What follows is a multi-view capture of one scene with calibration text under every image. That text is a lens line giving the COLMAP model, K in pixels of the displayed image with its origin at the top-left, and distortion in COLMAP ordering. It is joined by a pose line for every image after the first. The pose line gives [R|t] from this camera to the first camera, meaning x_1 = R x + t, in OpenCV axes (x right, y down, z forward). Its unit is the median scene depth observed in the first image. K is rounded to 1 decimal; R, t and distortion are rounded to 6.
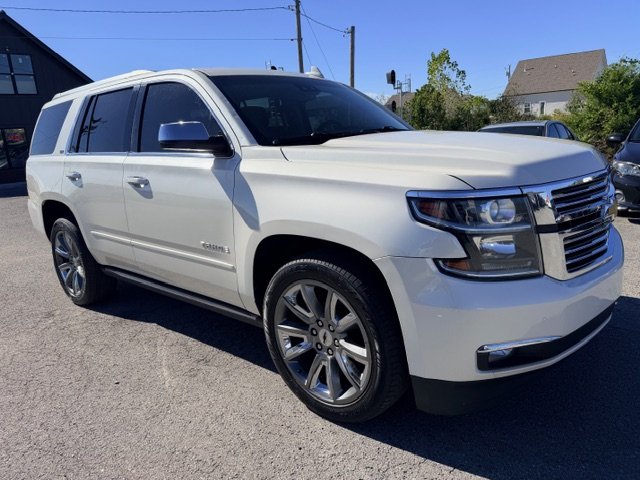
lens RADIAL K [[448.6, 0, 316.2], [0, 448.6, 238.8], [0, 0, 1]] dist [0.020501, -0.023096]
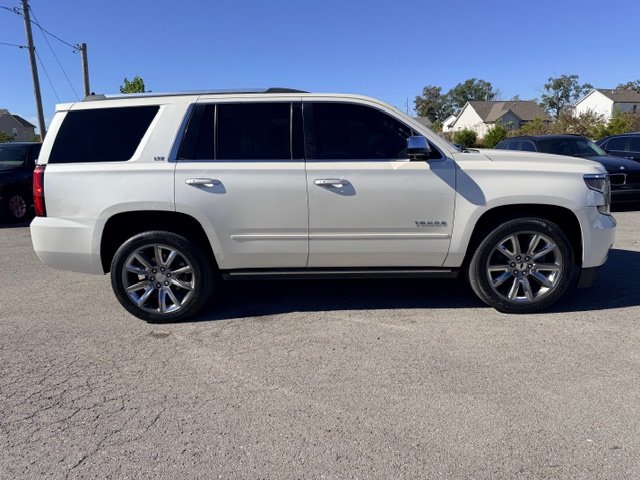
lens RADIAL K [[448.6, 0, 323.3], [0, 448.6, 237.7], [0, 0, 1]] dist [0.020501, -0.023096]
pose [[0.787766, -0.085260, 0.610045, -1.420900], [0.123702, 0.992095, -0.021084, 0.052188], [-0.603425, 0.092073, 0.792086, 0.084425]]
